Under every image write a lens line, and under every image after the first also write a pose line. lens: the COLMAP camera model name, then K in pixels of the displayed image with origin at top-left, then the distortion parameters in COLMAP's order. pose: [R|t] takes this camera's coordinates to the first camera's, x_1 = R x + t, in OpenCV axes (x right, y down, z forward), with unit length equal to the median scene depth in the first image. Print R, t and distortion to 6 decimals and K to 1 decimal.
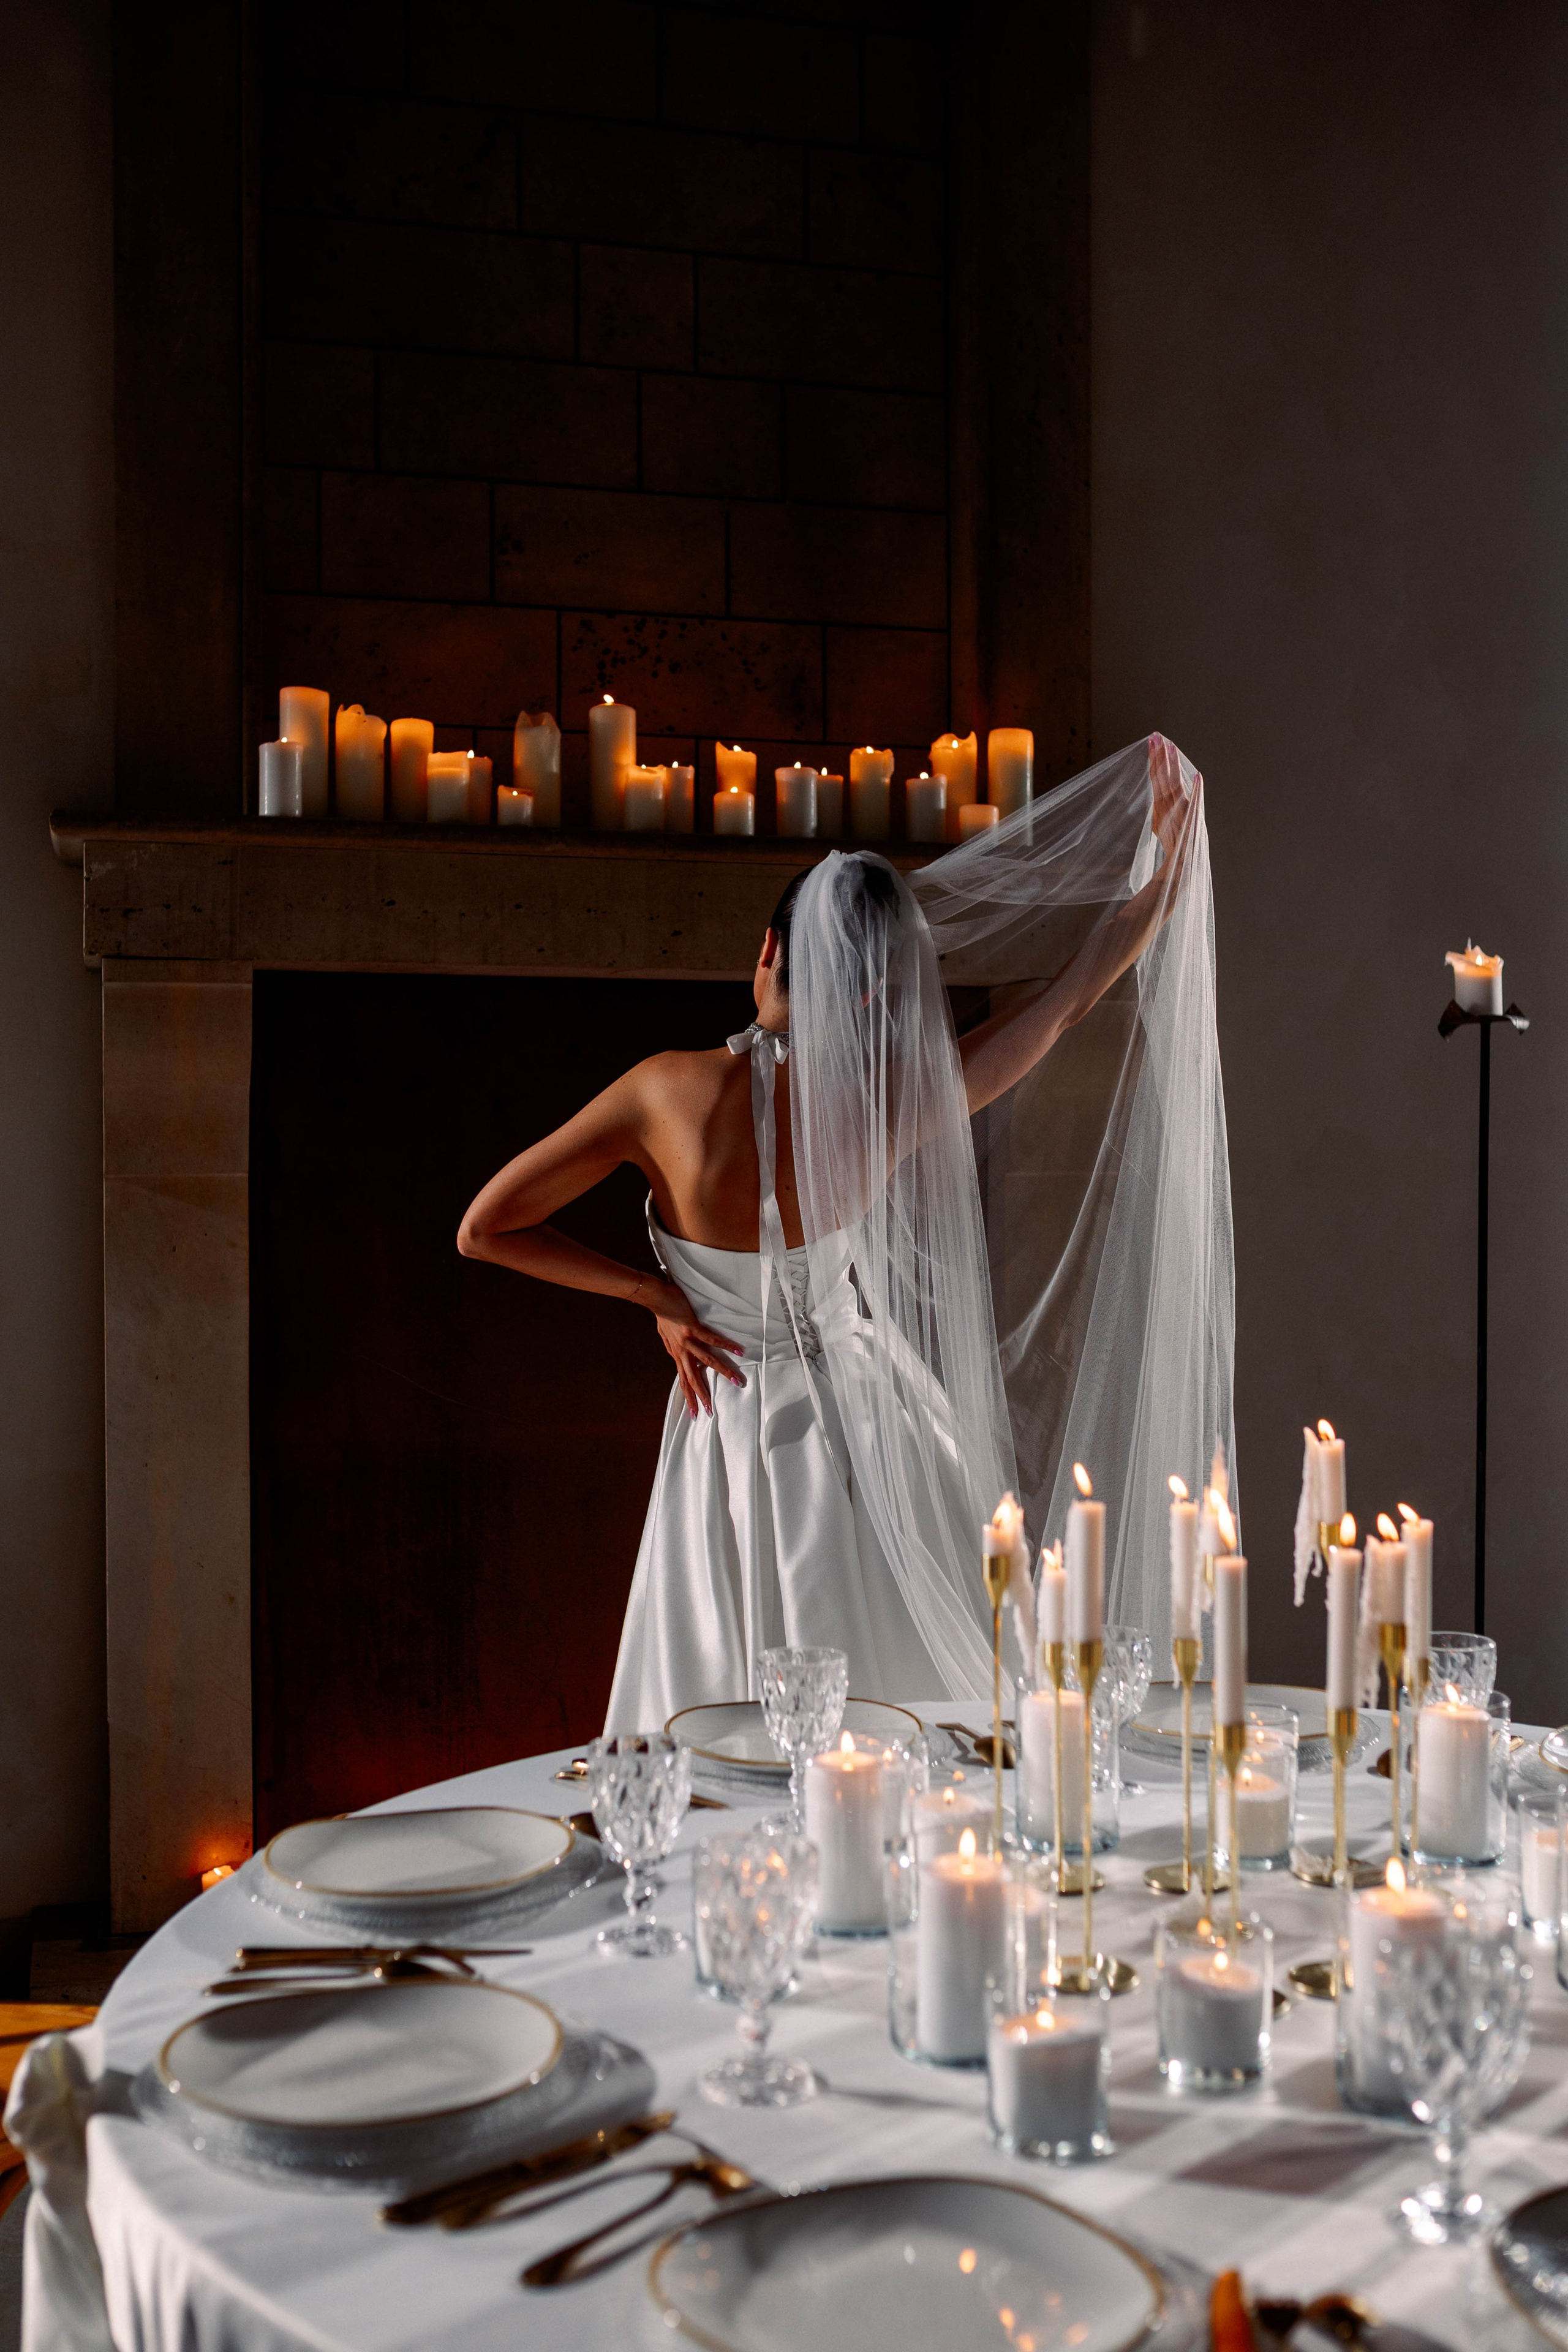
lens RADIAL K [[2412.4, 0, 736.8], [0, 2412.4, 1223.0], [0, 0, 1]] dist [-0.008922, 0.028665]
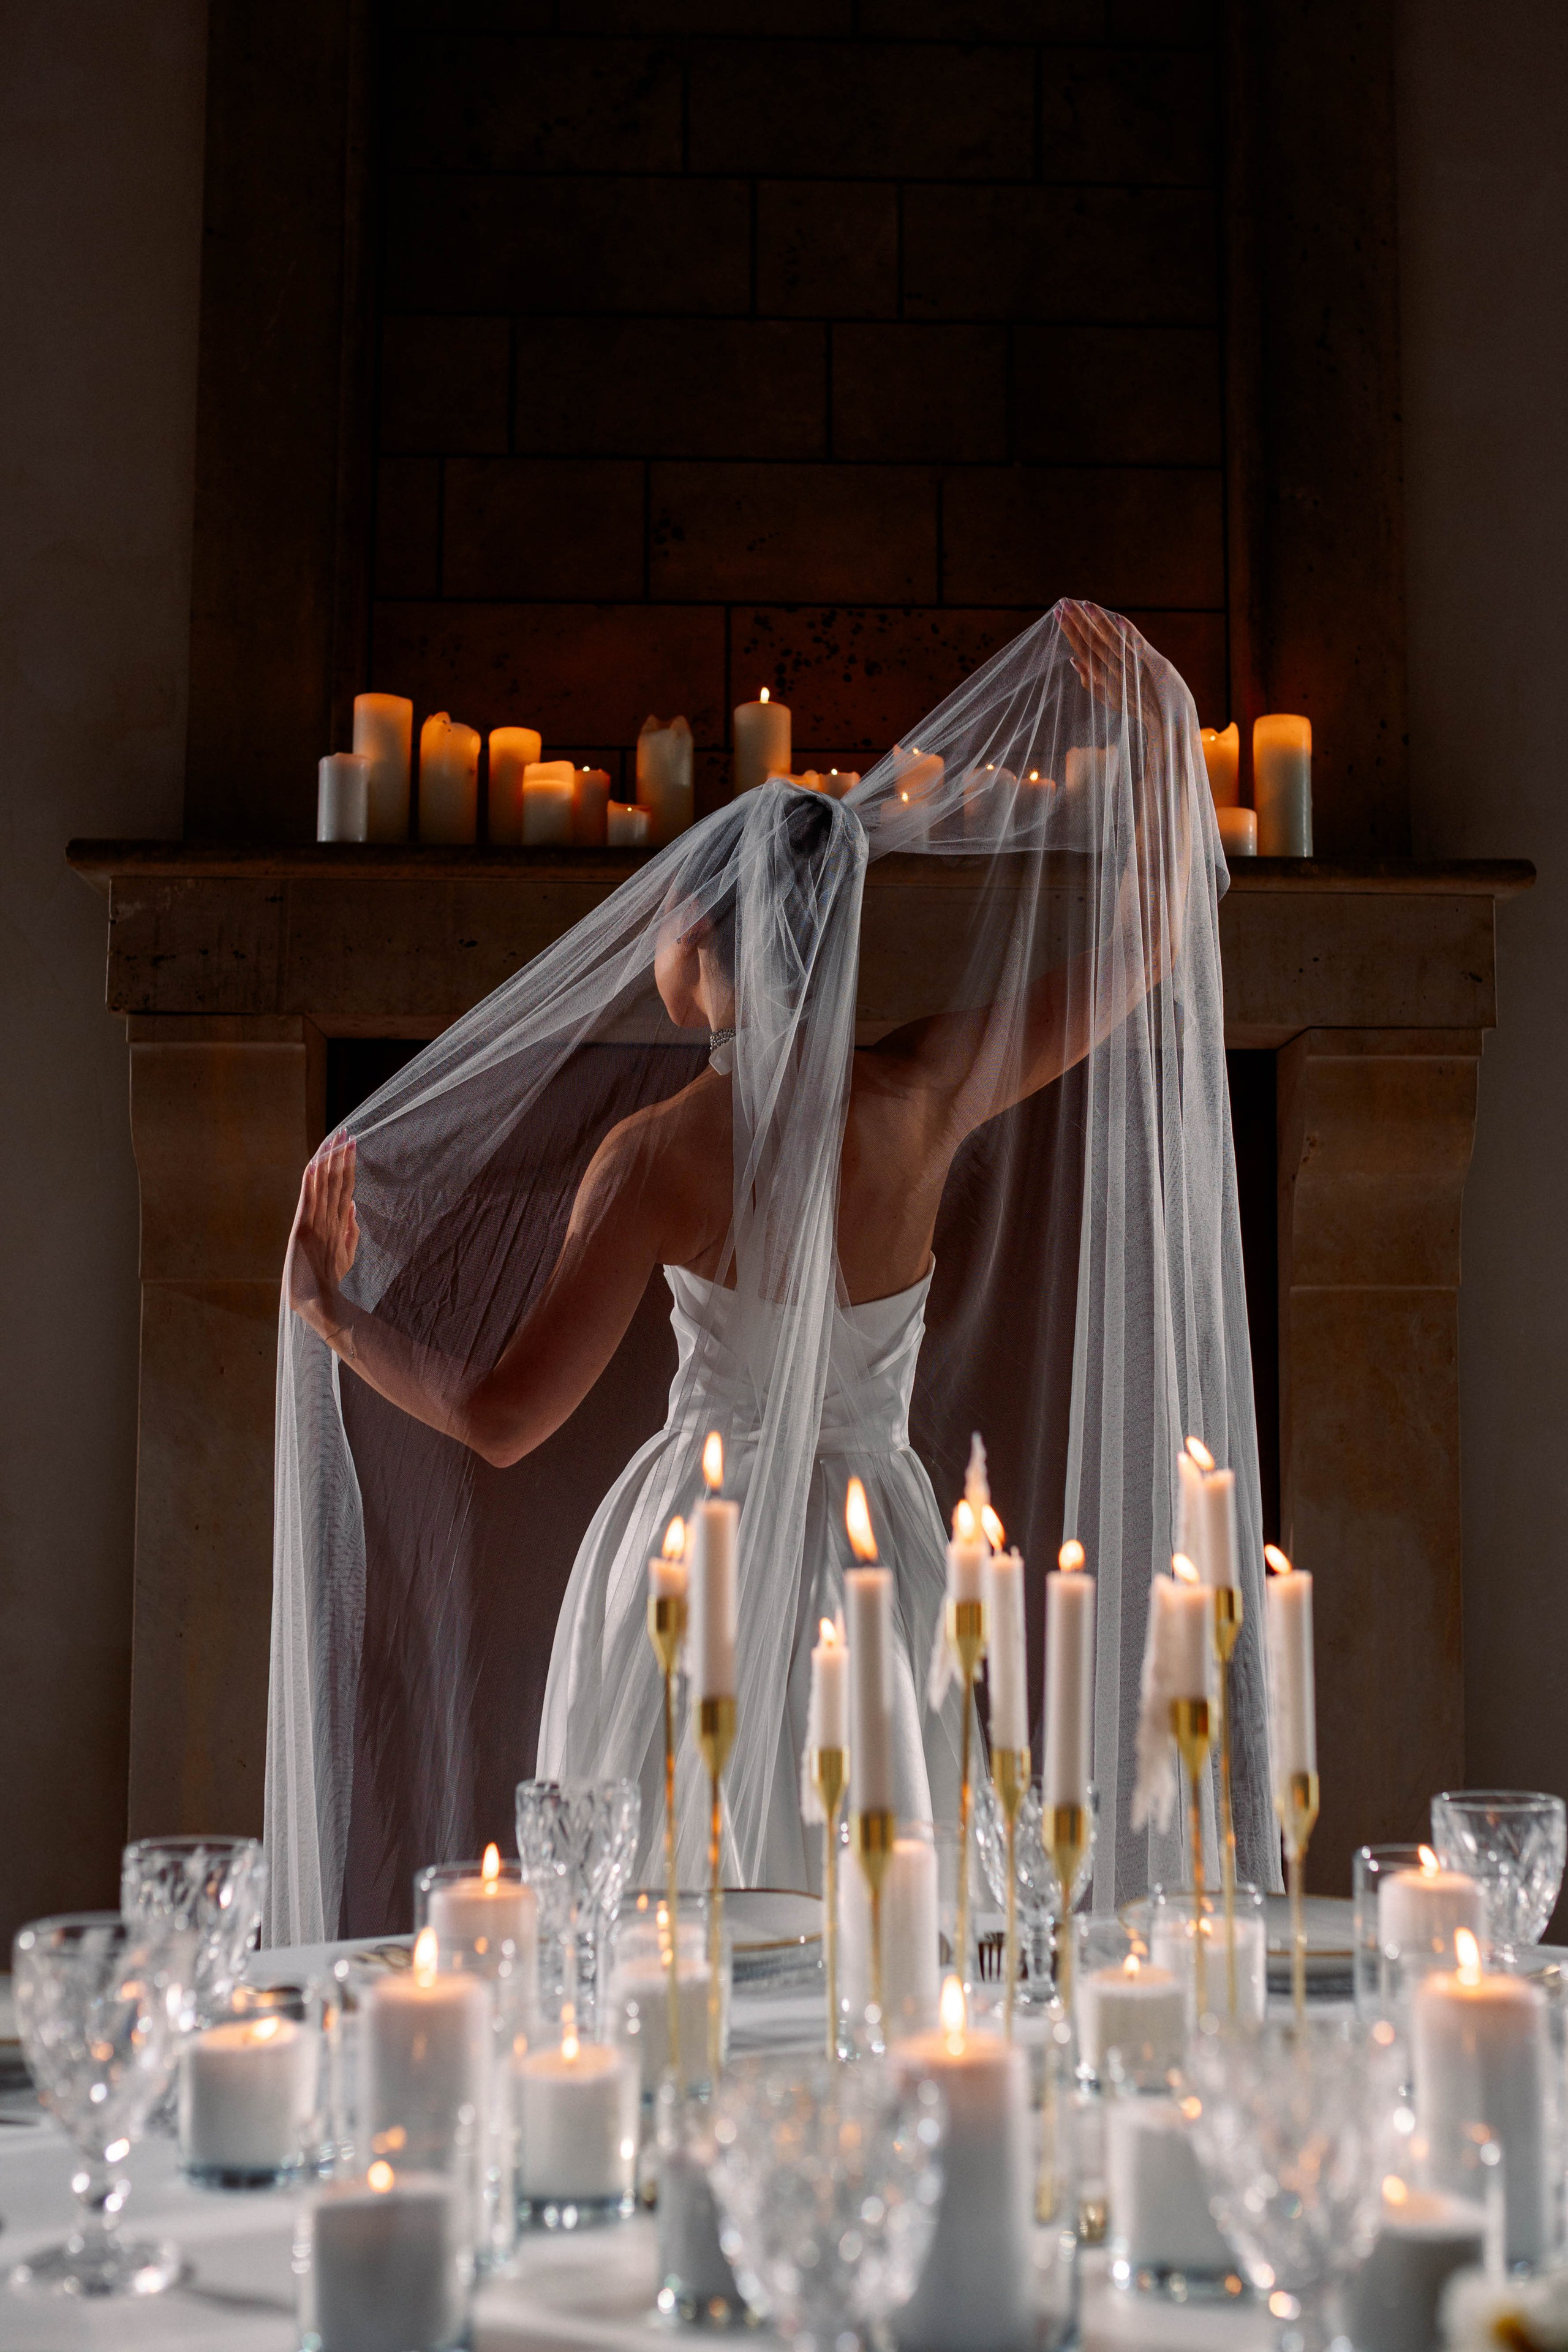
lens RADIAL K [[2867.0, 0, 784.0], [0, 2867.0, 1176.0], [0, 0, 1]] dist [-0.016672, -0.020104]
pose [[0.974965, -0.016233, -0.221765, 0.231328], [-0.010398, 0.992912, -0.118398, 0.079283], [0.222115, 0.117740, 0.967886, 0.119811]]
